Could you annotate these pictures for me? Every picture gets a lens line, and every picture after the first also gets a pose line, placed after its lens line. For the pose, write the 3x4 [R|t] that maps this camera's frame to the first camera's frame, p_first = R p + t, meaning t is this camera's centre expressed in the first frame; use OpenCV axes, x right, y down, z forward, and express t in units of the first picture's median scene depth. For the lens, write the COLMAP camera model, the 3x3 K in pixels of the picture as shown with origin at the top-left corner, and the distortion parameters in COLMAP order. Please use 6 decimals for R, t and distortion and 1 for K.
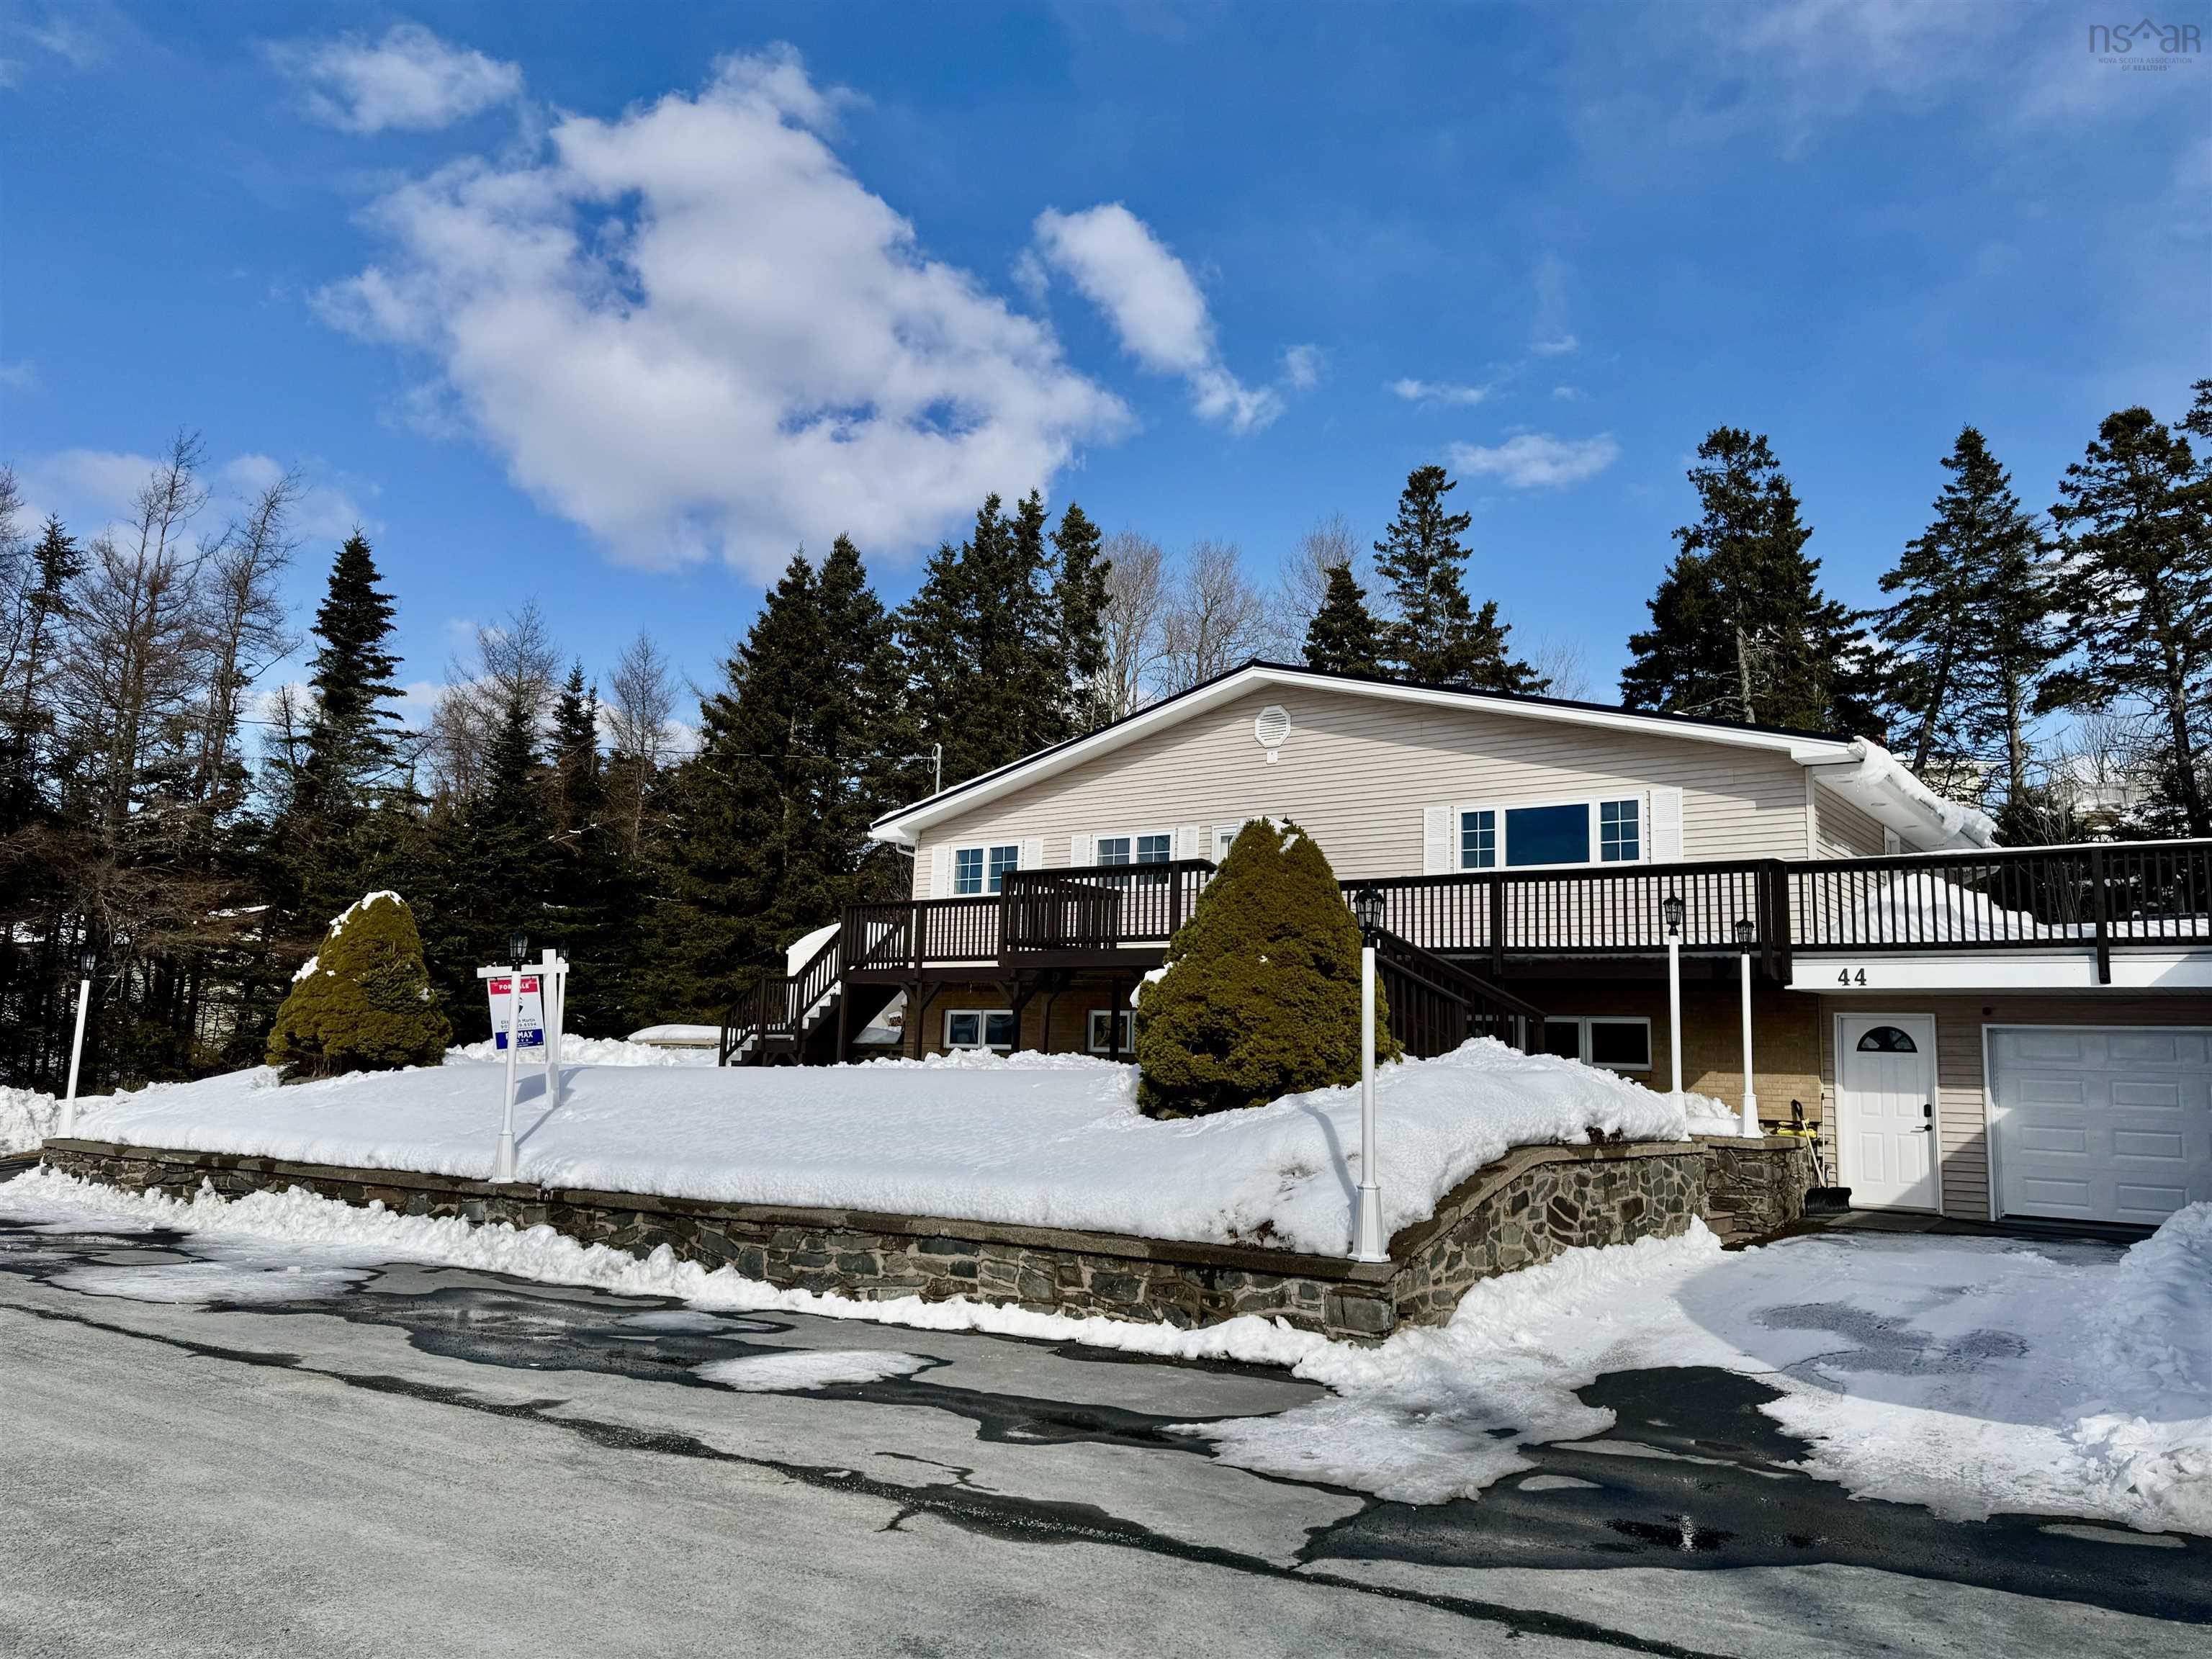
lens RADIAL K [[1561.9, 0, 1106.0], [0, 1561.9, 829.5], [0, 0, 1]] dist [0.118219, -0.146182]
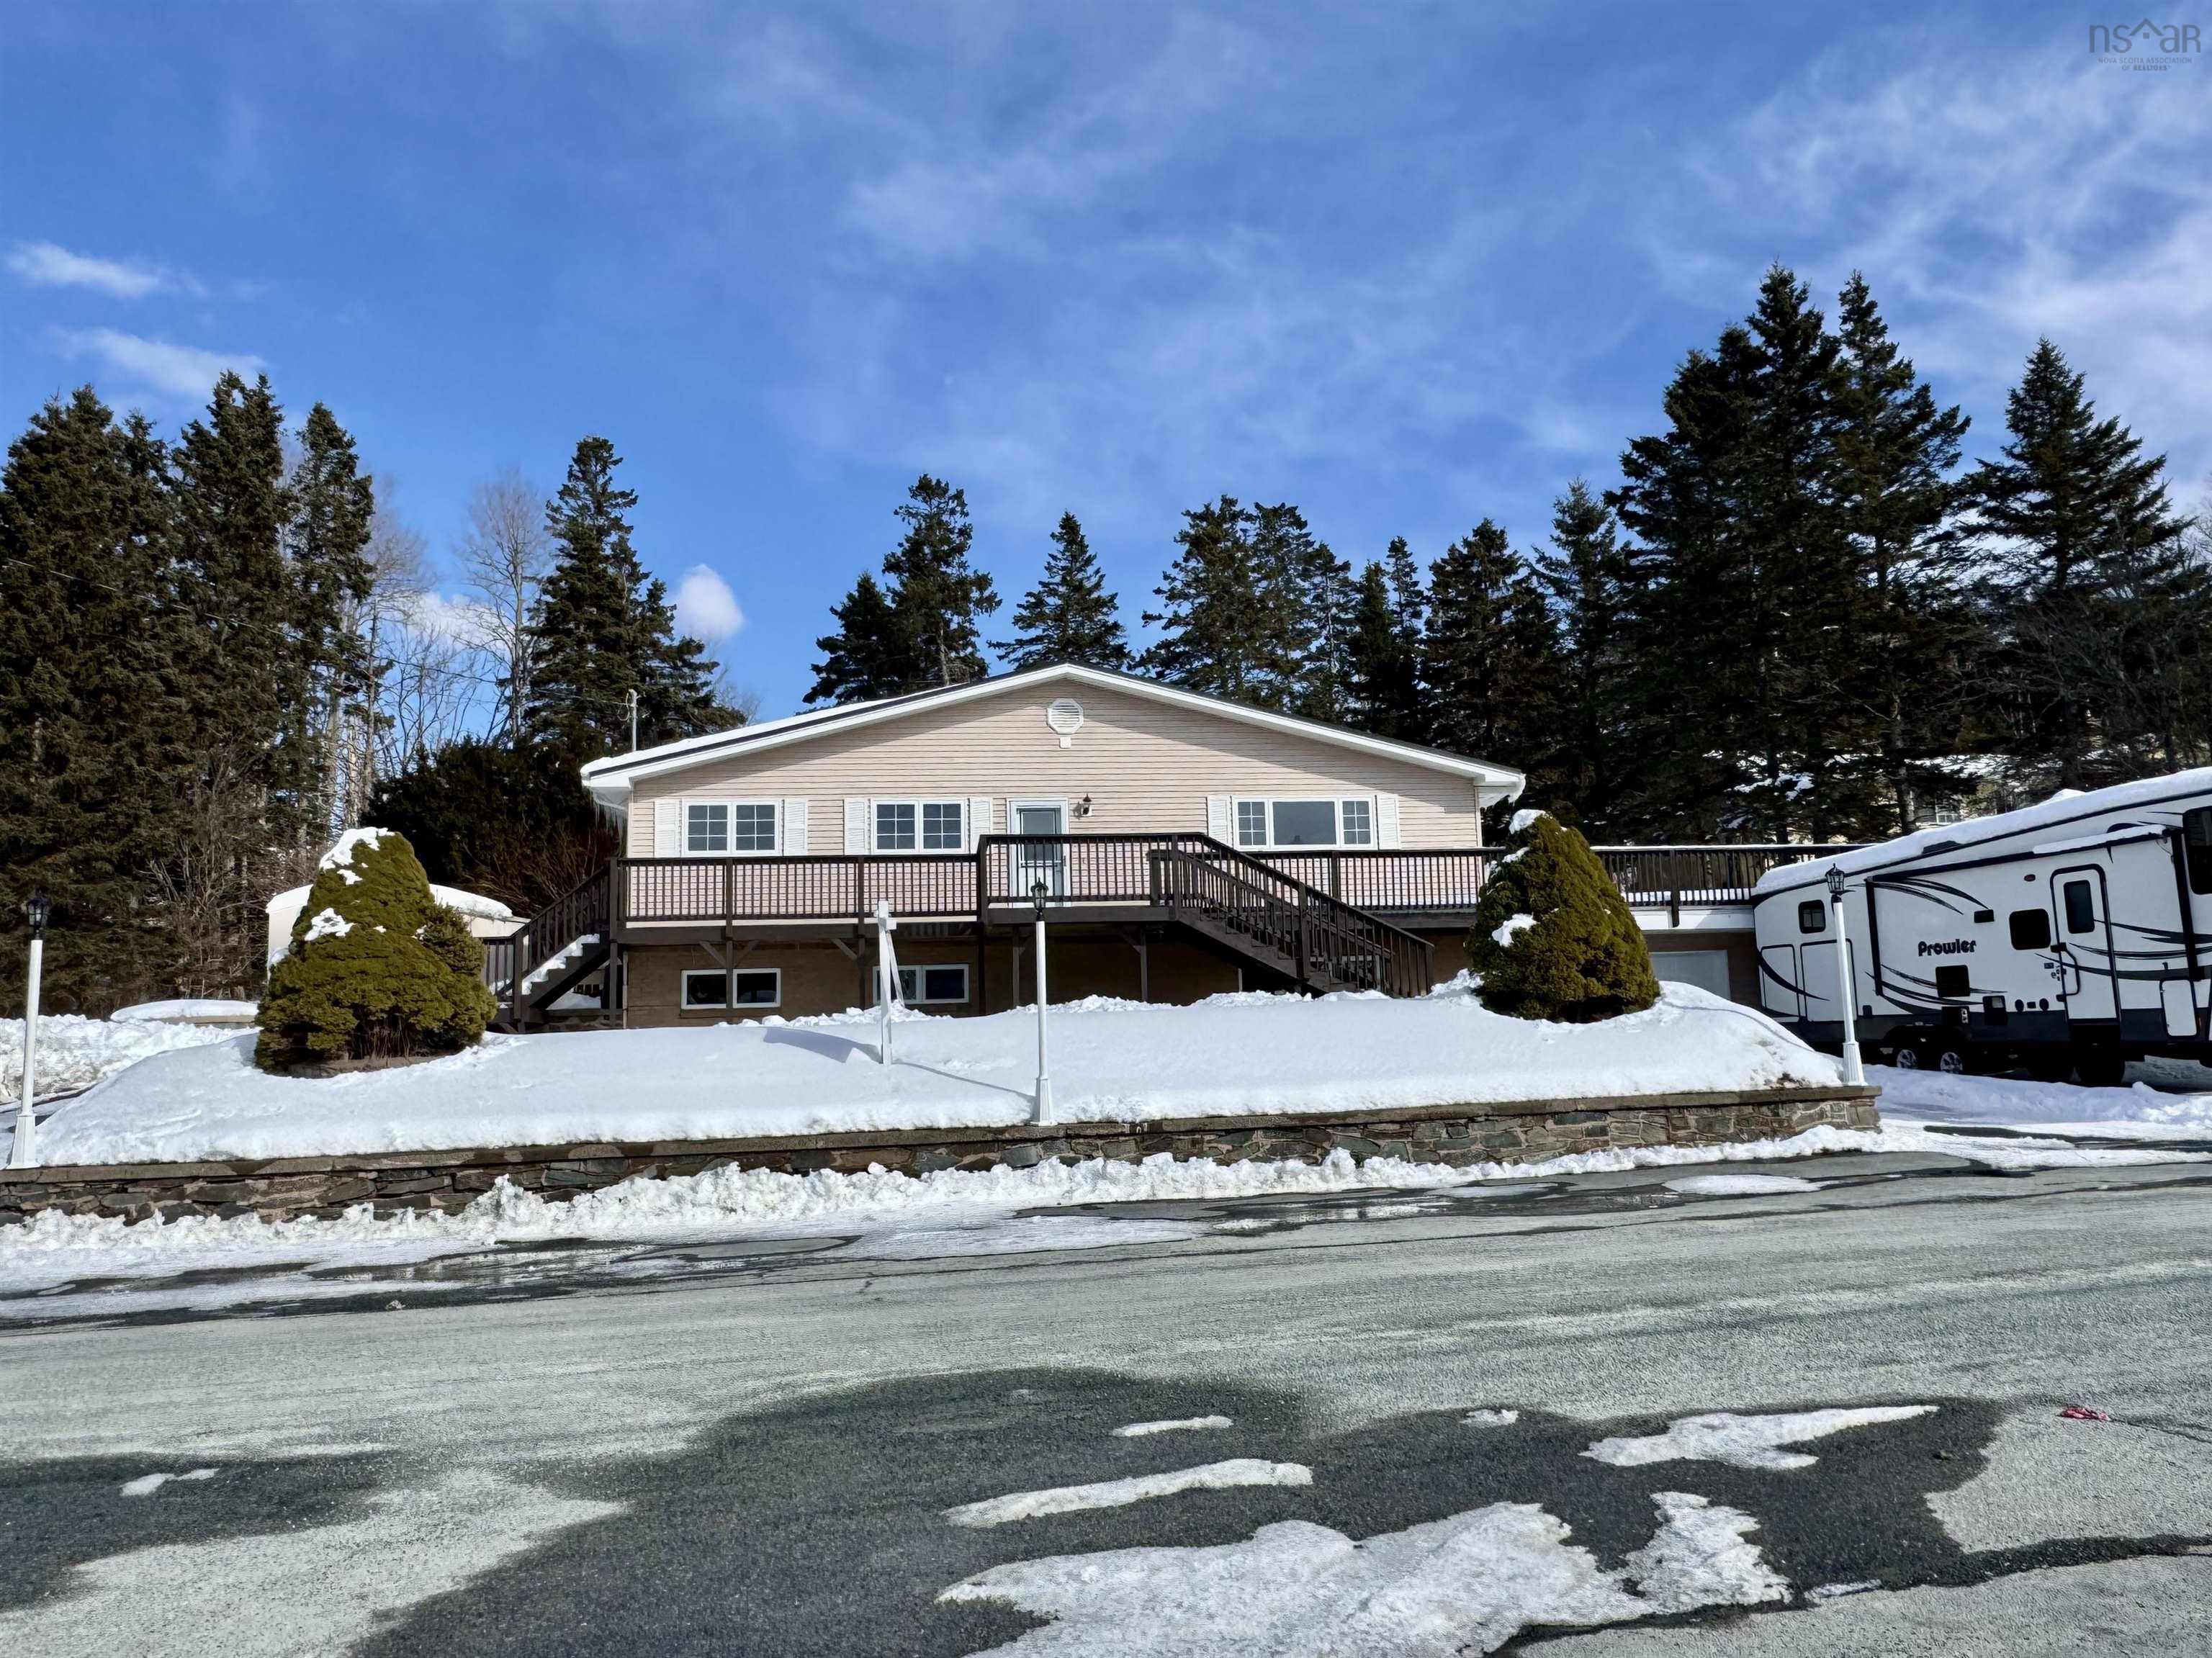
lens RADIAL K [[1532.9, 0, 1106.0], [0, 1532.9, 829.0], [0, 0, 1]] dist [-0.014699, 0.040590]
pose [[0.711658, 0.040671, 0.701348, -0.586608], [-0.053700, 0.998551, -0.003416, 0.017366], [-0.700471, -0.035231, 0.712811, 0.150351]]
